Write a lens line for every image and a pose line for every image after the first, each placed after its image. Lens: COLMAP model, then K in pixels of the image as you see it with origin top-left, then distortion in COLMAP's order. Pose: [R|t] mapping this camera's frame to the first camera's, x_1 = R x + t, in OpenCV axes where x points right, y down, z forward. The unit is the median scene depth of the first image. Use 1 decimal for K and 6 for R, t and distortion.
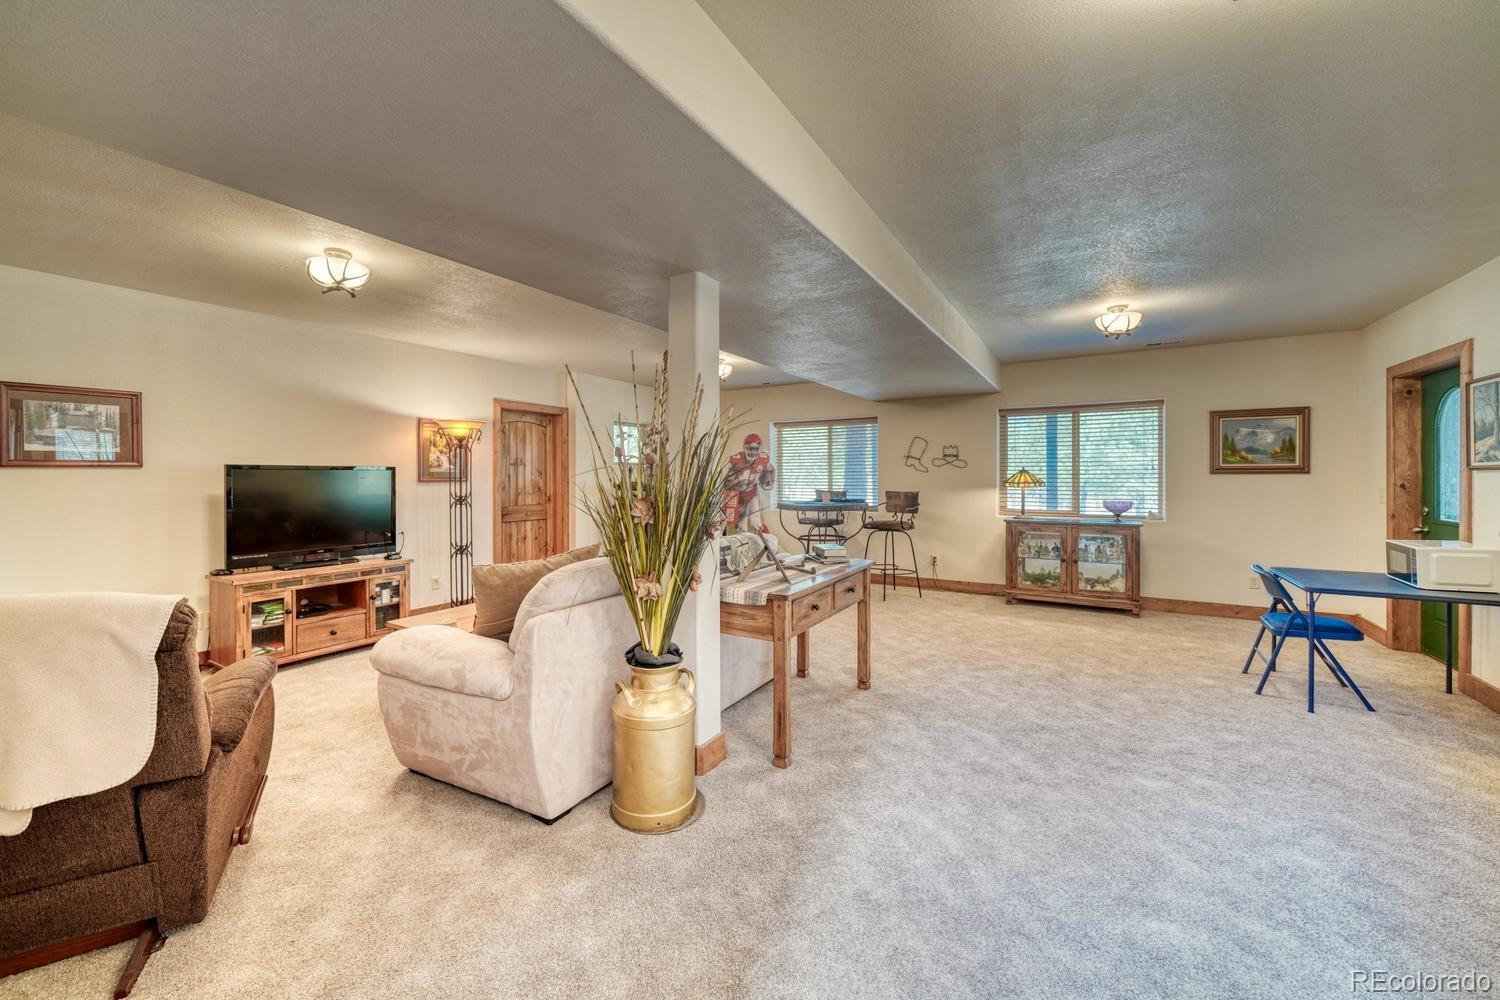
lens RADIAL K [[583.4, 0, 723.1], [0, 583.4, 480.2], [0, 0, 1]] dist [-0.004399, -0.000169]
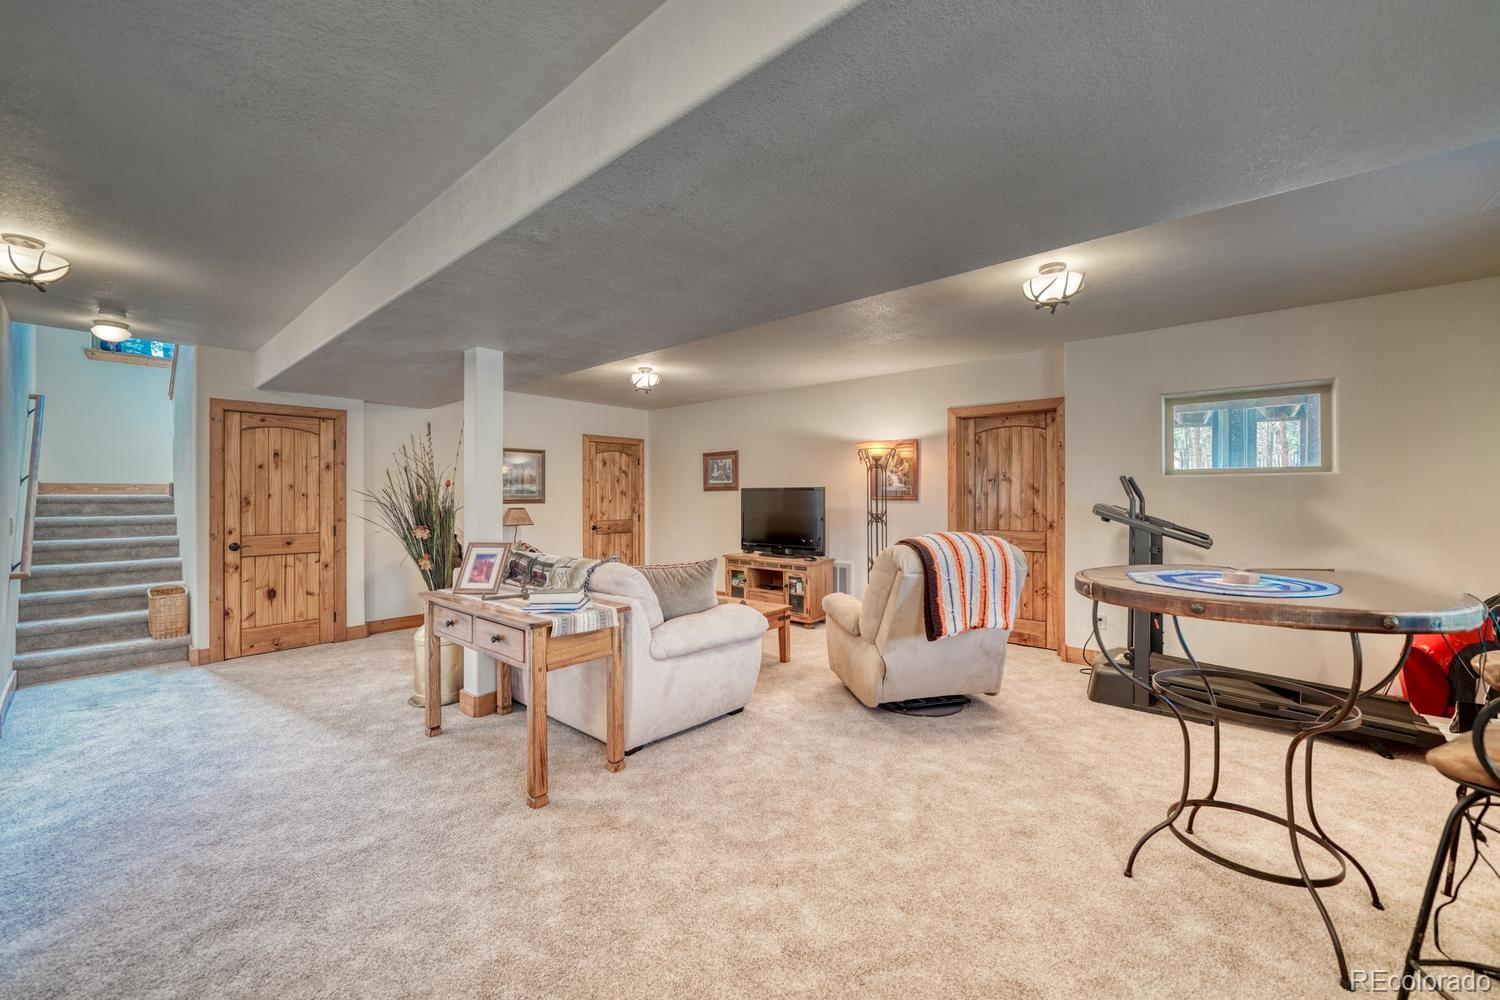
lens RADIAL K [[583.4, 0, 749.2], [0, 583.4, 494.4], [0, 0, 1]] dist [-0.004399, -0.000169]
pose [[-0.150970, 0.003960, -0.988530, 0.641932], [-0.003715, 0.999983, 0.004574, -0.011958], [0.988531, 0.004363, -0.150953, 0.978947]]
